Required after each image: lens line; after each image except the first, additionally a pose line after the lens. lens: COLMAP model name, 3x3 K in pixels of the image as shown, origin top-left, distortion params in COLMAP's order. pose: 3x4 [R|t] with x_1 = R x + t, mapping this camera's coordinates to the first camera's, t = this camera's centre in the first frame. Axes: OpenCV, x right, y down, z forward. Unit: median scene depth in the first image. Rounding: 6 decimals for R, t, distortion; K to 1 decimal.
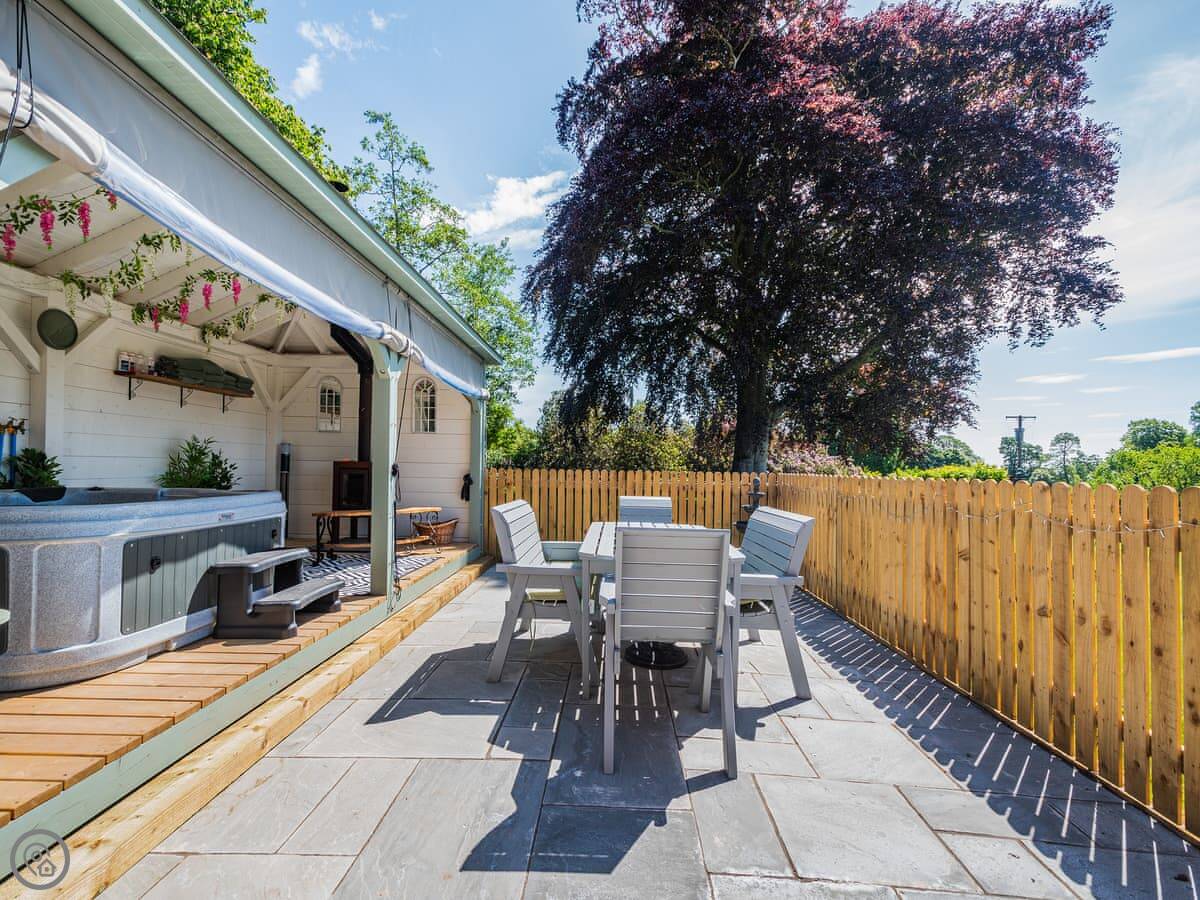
lens RADIAL K [[521.9, 0, 603.6], [0, 521.9, 465.3], [0, 0, 1]] dist [0.001034, -0.000687]
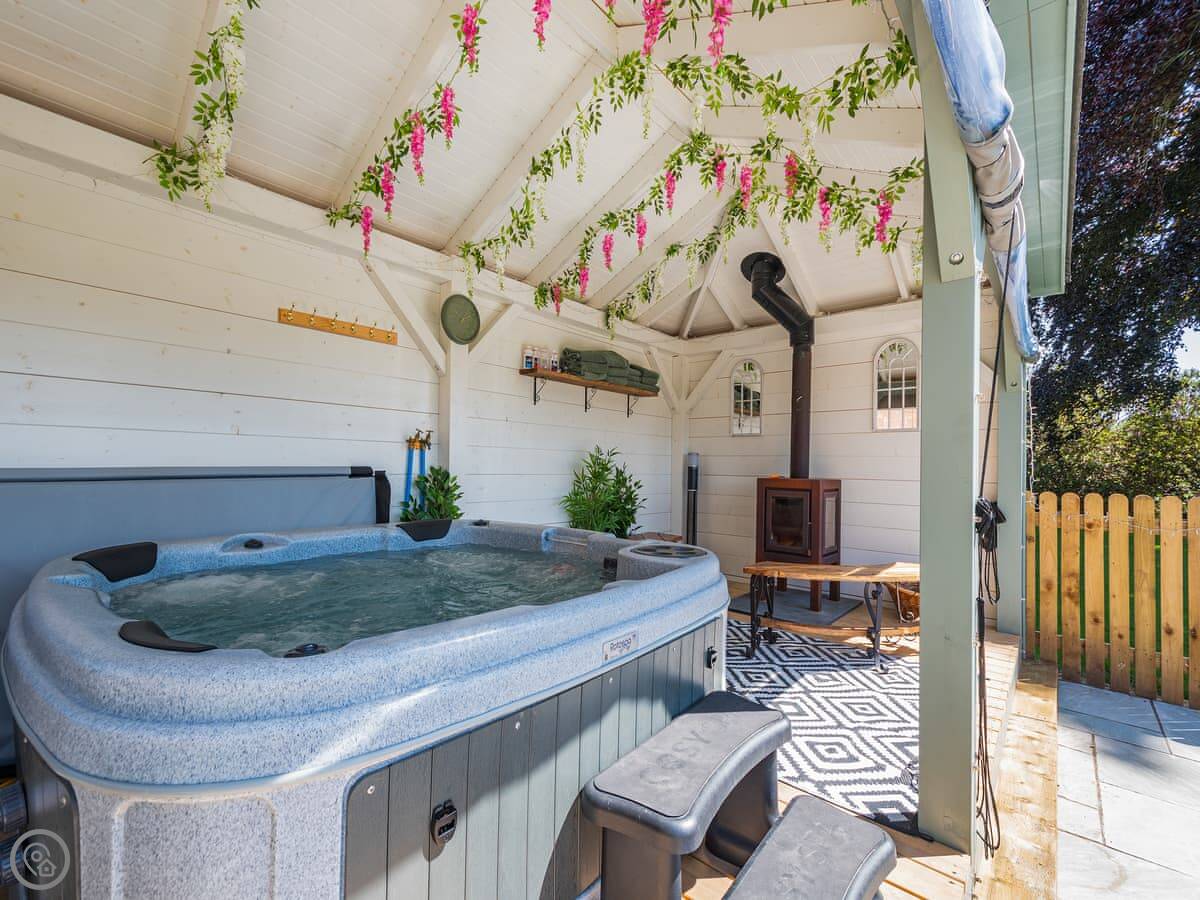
lens RADIAL K [[521.9, 0, 603.6], [0, 521.9, 465.3], [0, 0, 1]] dist [0.001034, -0.000687]
pose [[0.774352, -0.007214, -0.632714, -0.307298], [-0.000499, 0.999928, -0.012010, -0.020073], [0.632755, 0.009616, 0.774293, 0.437073]]
